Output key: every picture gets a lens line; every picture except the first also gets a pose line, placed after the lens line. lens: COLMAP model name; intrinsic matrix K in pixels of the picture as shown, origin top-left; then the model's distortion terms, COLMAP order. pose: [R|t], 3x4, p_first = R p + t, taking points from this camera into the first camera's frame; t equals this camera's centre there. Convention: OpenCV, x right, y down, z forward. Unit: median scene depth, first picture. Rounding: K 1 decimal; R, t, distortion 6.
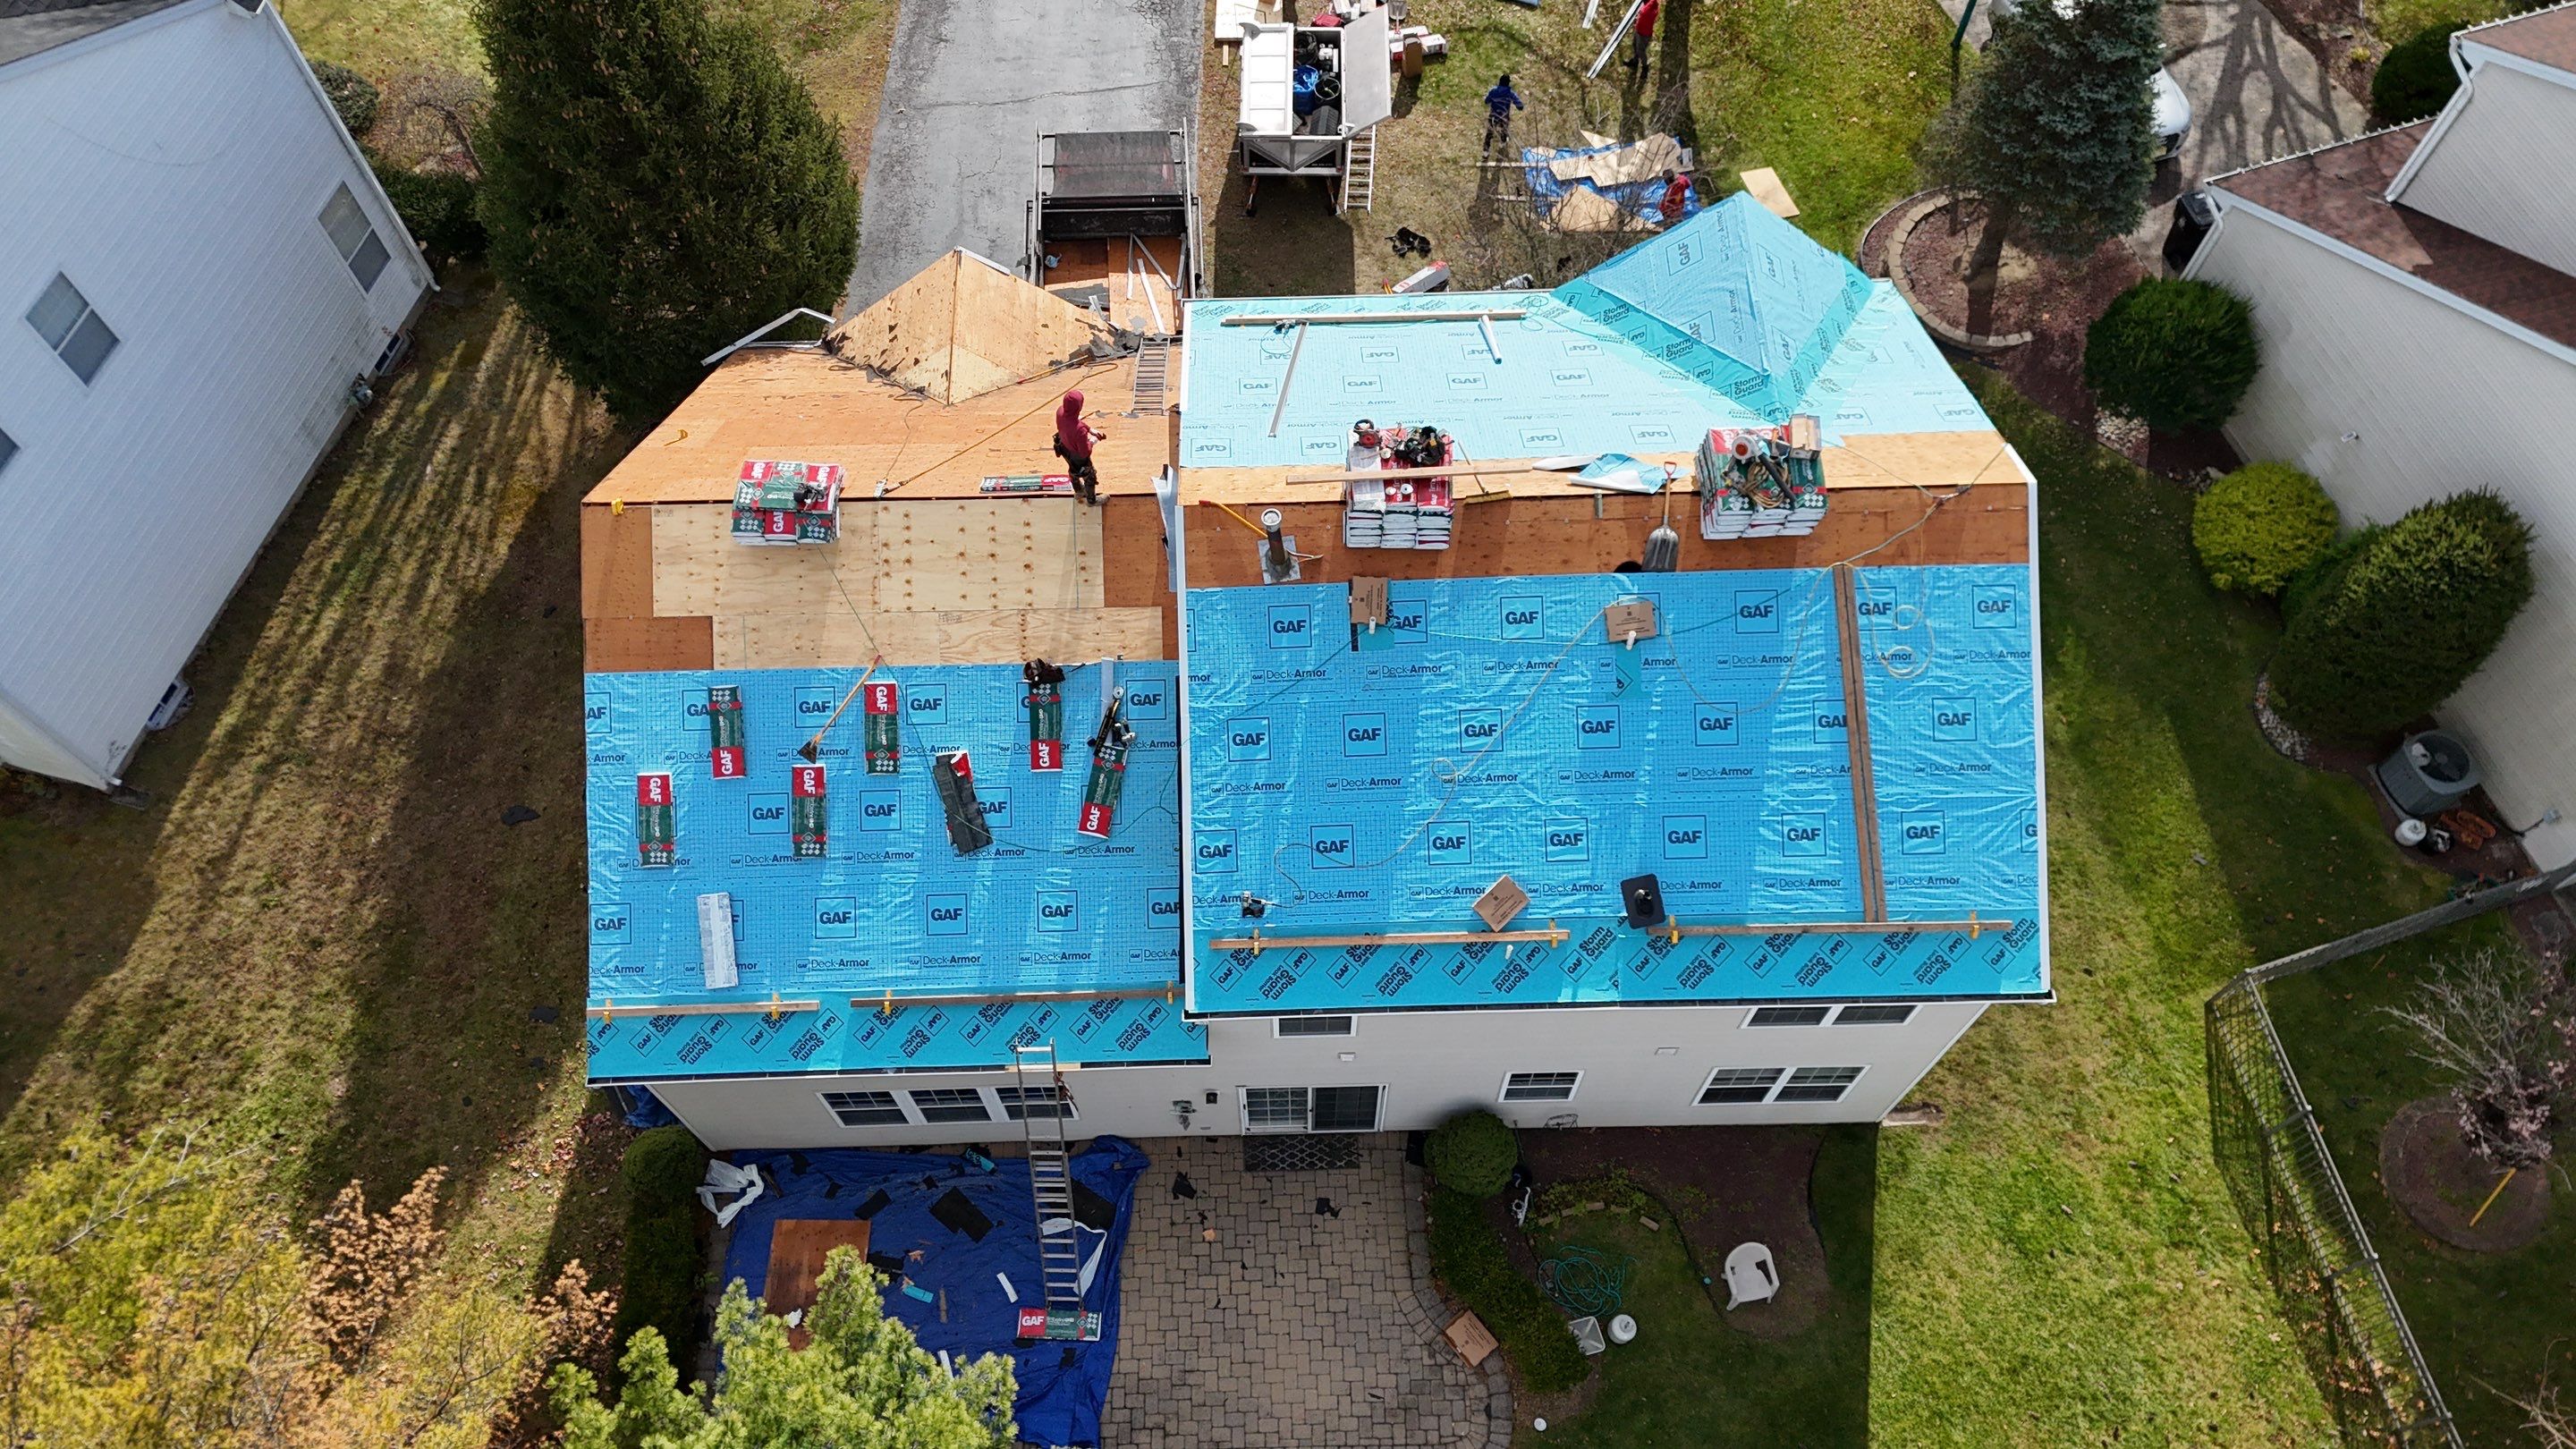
lens RADIAL K [[1882.9, 0, 1290.2], [0, 1882.9, 719.3], [0, 0, 1]] dist [0.073432, -0.052202]
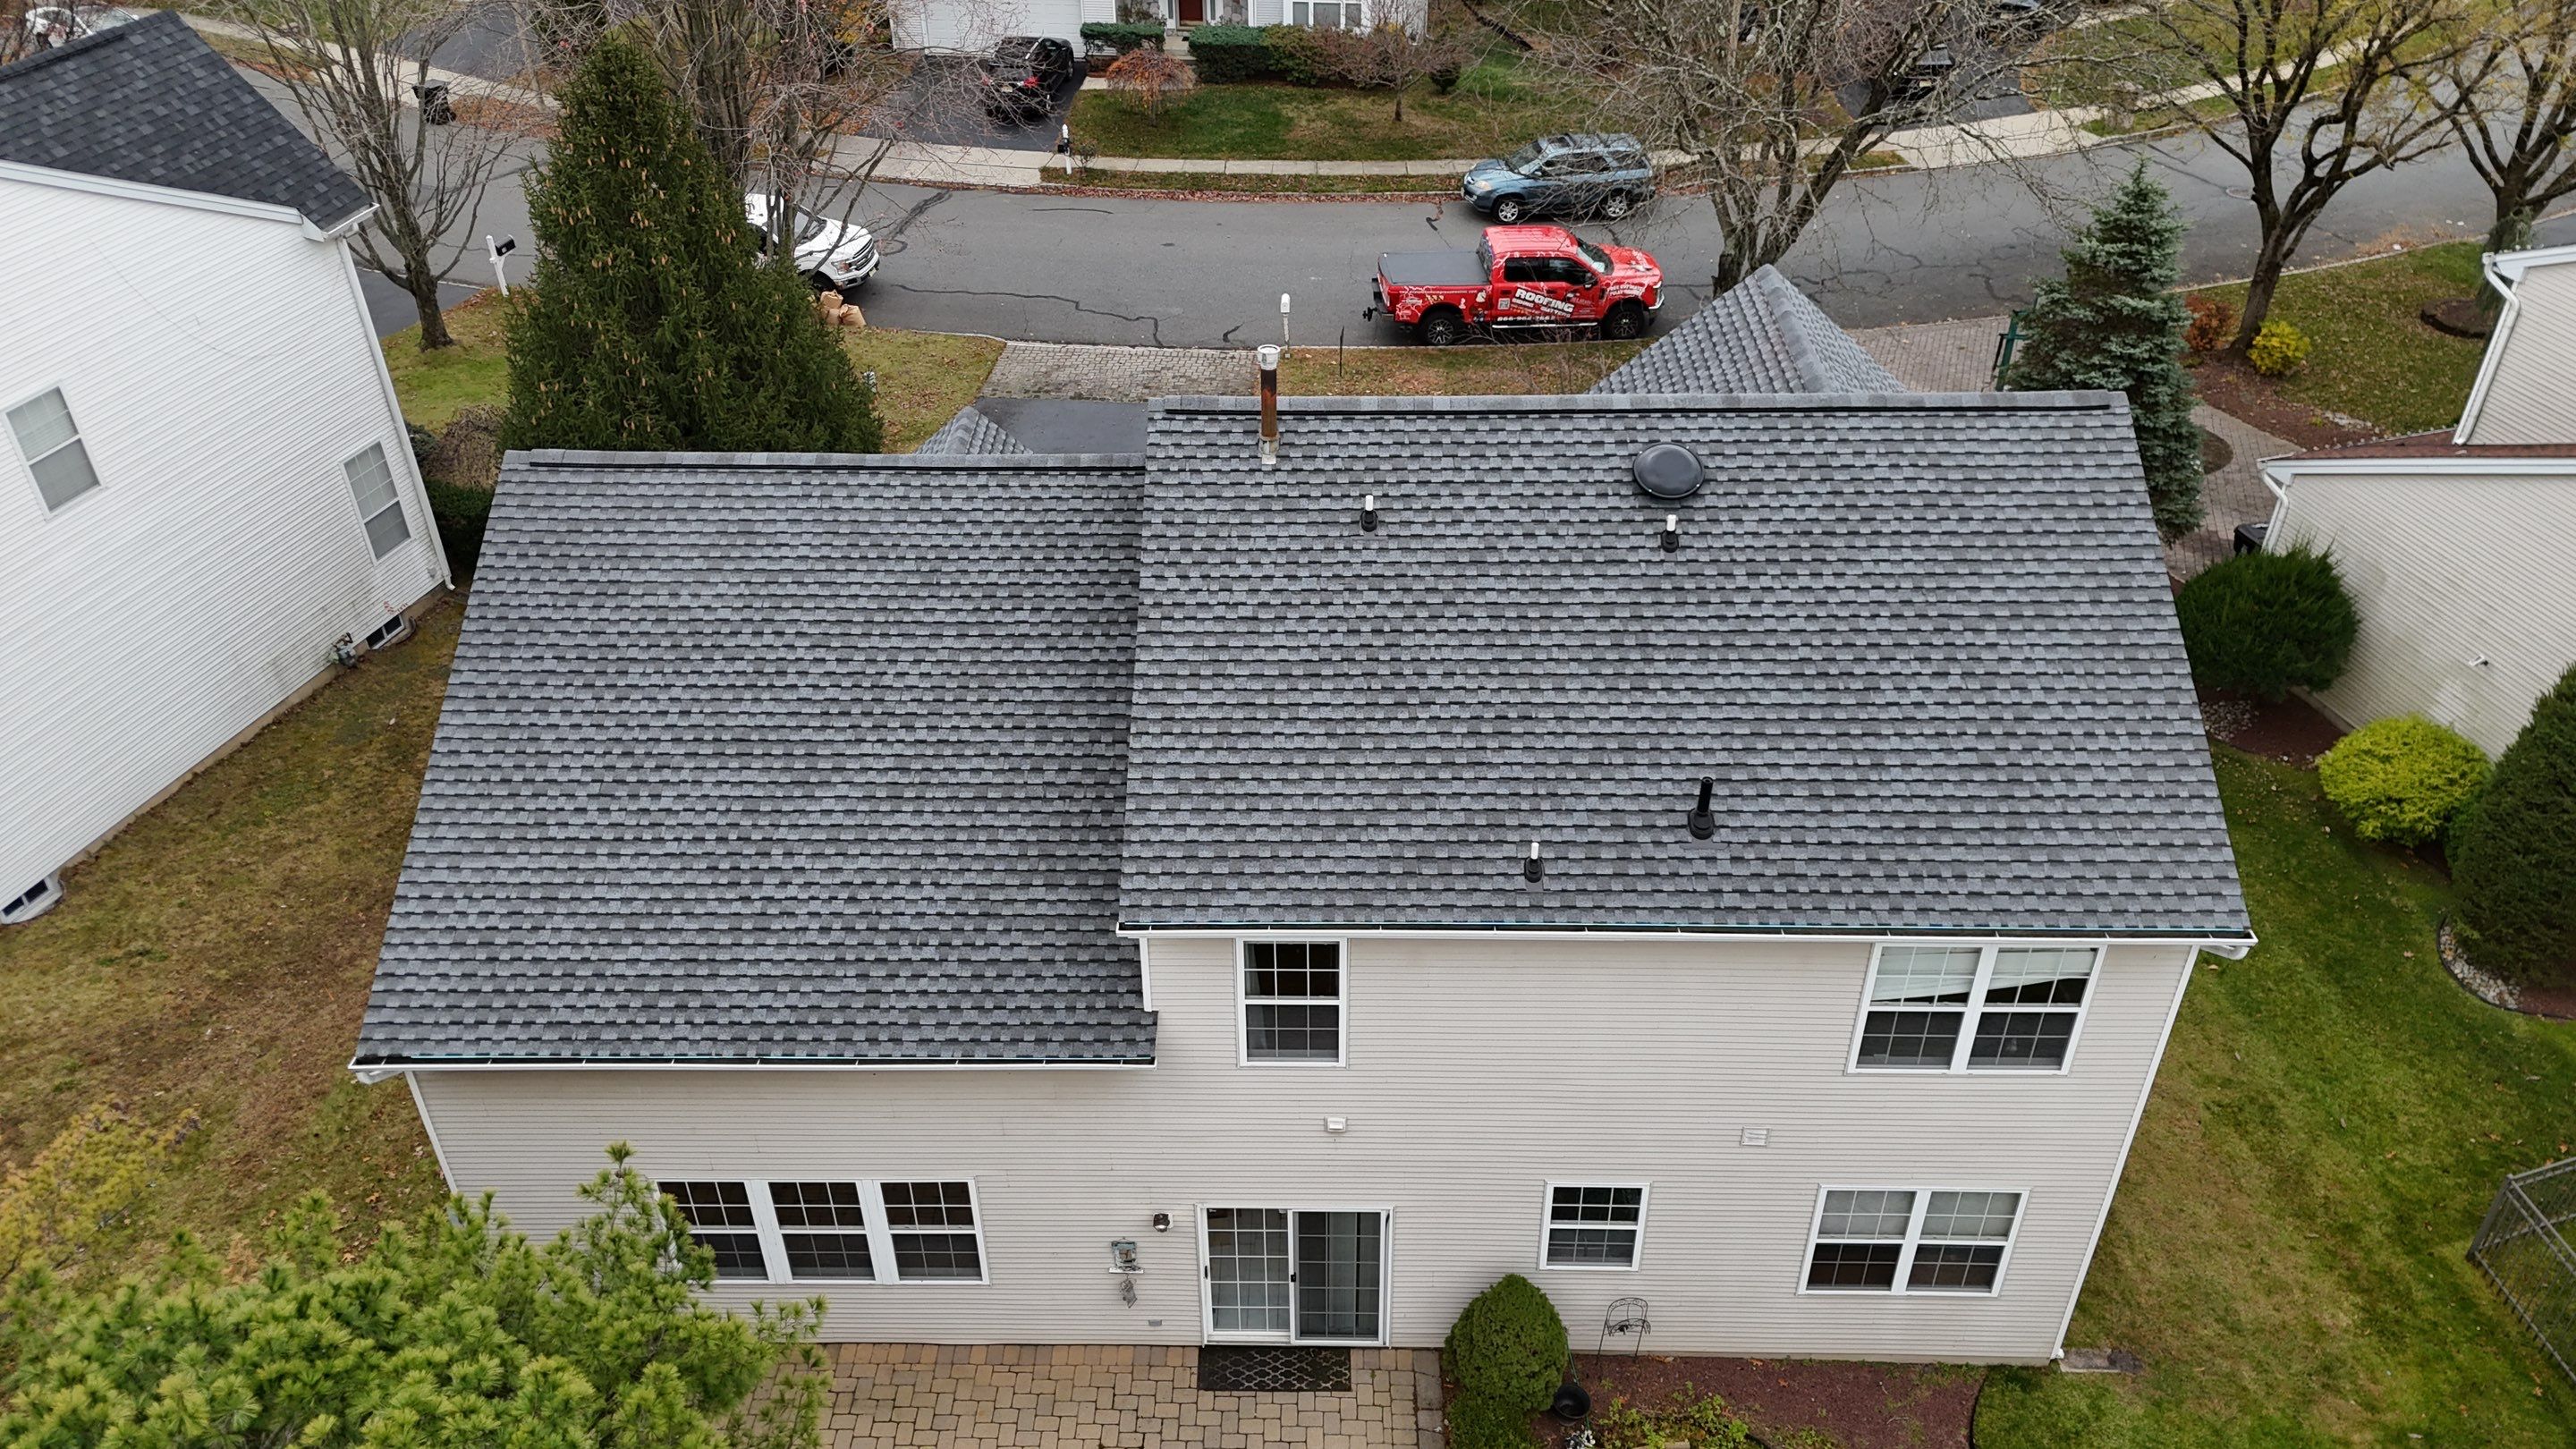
lens RADIAL K [[1882.9, 0, 1289.1], [0, 1882.9, 706.3], [0, 0, 1]] dist [0.073432, -0.052202]
pose [[0.998973, 0.019997, -0.040670, 0.032196], [-0.035968, 0.895782, -0.443036, 0.303106], [0.027572, 0.444043, 0.895581, 0.191303]]
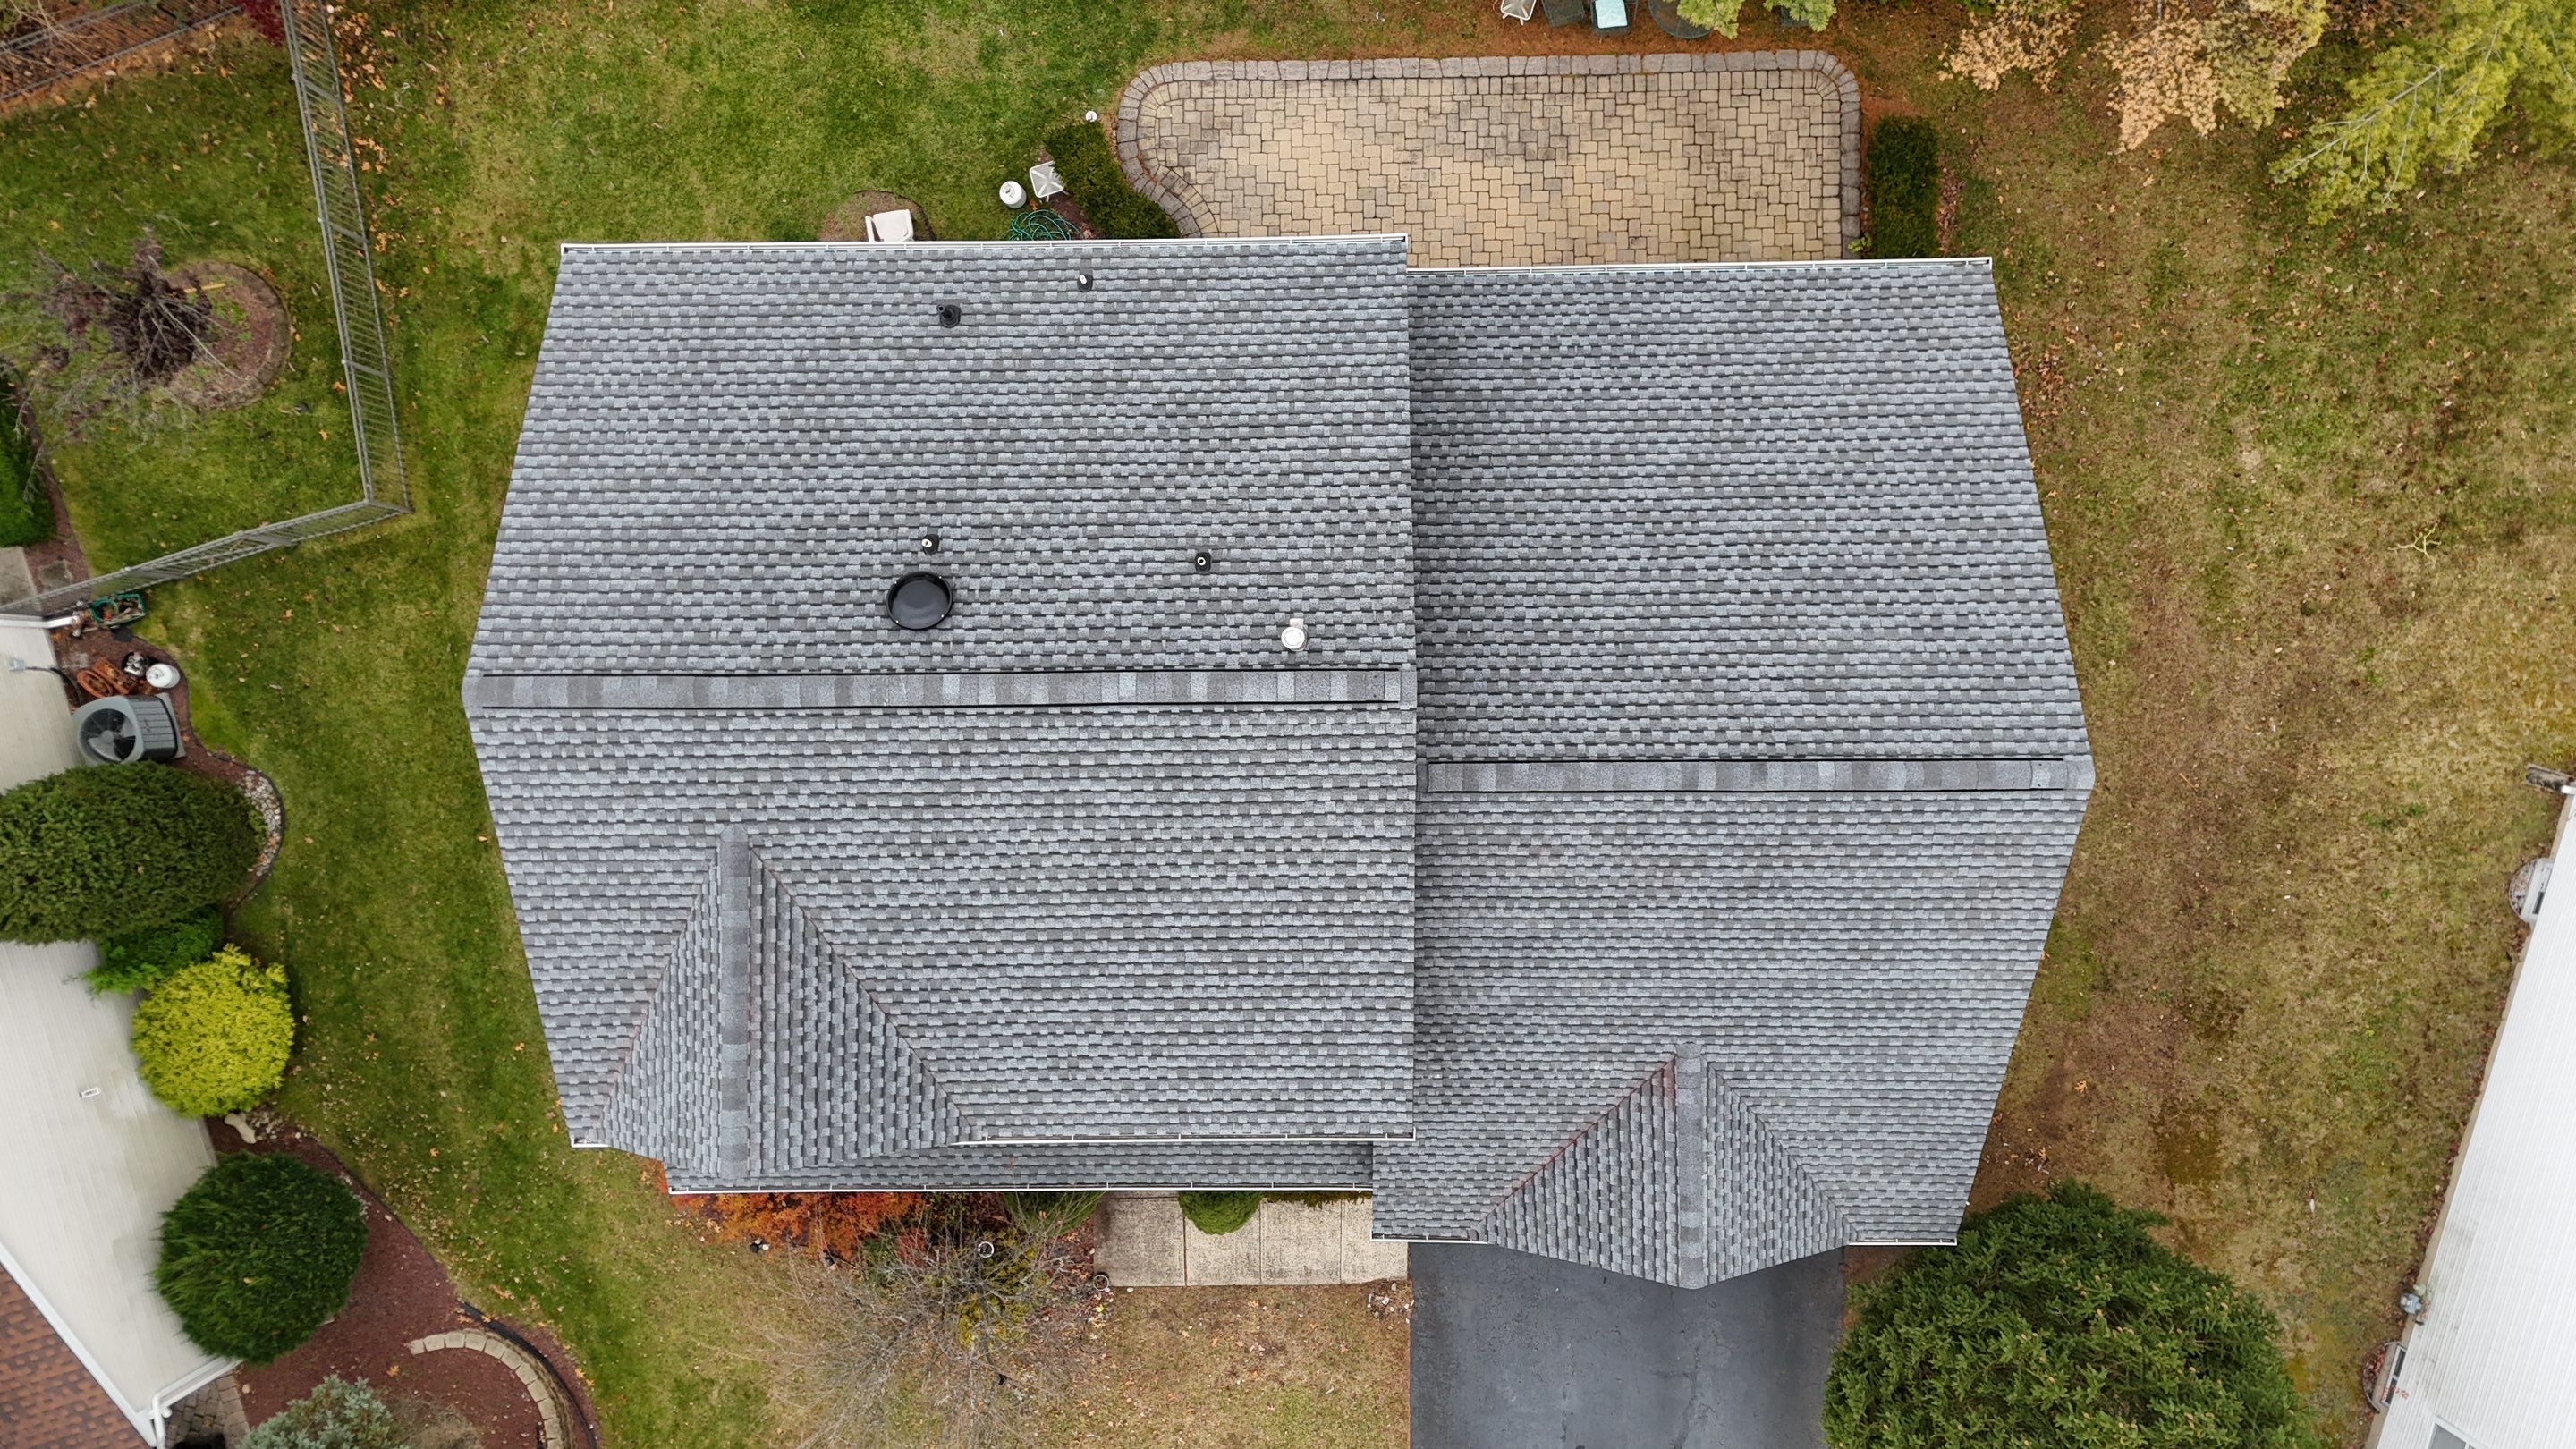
lens RADIAL K [[1882.9, 0, 1288.5], [0, 1882.9, 716.4], [0, 0, 1]] dist [0.073432, -0.052202]
pose [[-0.999381, -0.018733, 0.029786, -0.020416], [0.030415, -0.885539, 0.463569, -0.400148], [0.017693, 0.464188, 0.885560, 0.153221]]
